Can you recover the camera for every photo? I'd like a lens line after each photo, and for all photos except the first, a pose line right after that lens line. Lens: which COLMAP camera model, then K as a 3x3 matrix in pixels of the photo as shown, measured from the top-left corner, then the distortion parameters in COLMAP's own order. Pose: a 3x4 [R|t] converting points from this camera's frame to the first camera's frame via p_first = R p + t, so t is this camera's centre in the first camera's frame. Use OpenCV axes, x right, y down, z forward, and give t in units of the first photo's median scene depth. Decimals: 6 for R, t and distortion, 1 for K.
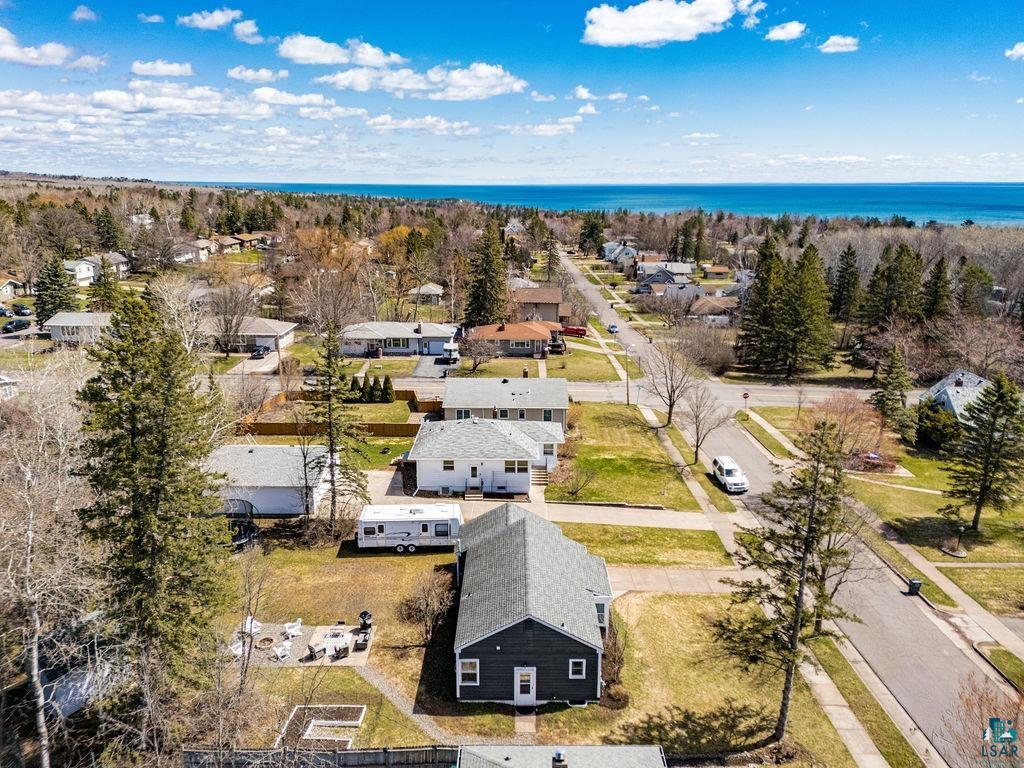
lens RADIAL K [[728.5, 0, 505.8], [0, 728.5, 372.6], [0, 0, 1]] dist [0.033680, -0.049489]
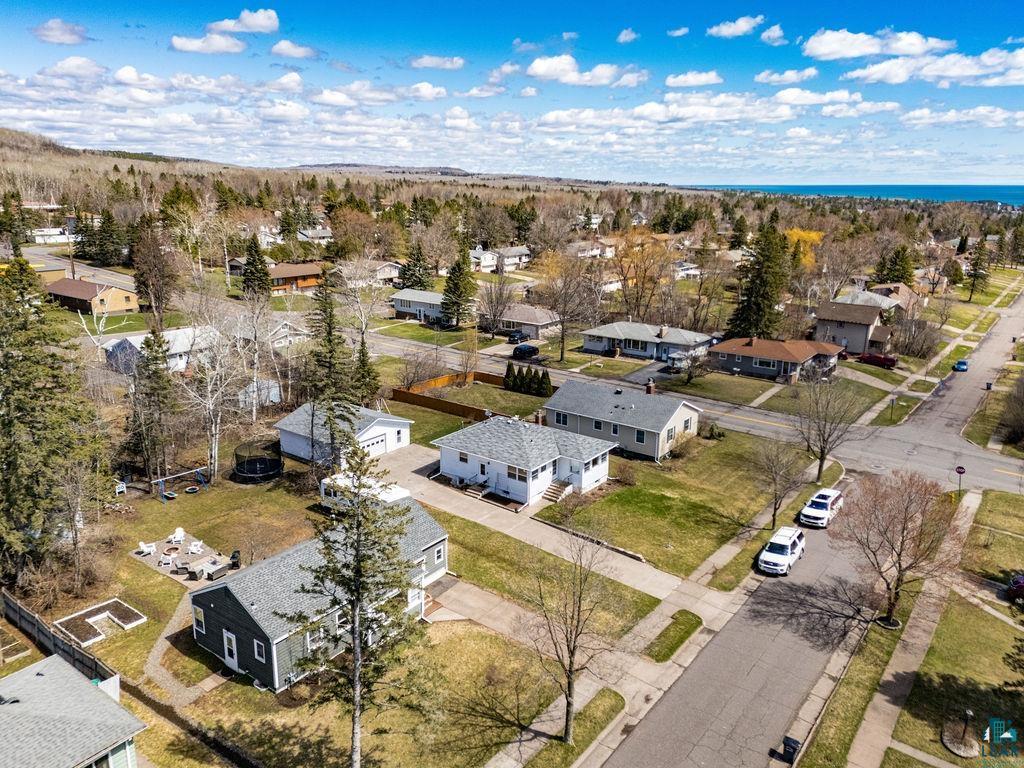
lens RADIAL K [[728.5, 0, 505.8], [0, 728.5, 372.6], [0, 0, 1]] dist [0.033680, -0.049489]
pose [[0.795510, 0.142441, -0.588961, 0.164501], [-0.144572, 0.988524, 0.043802, -0.012348], [0.588441, 0.050303, 0.806974, 0.065354]]
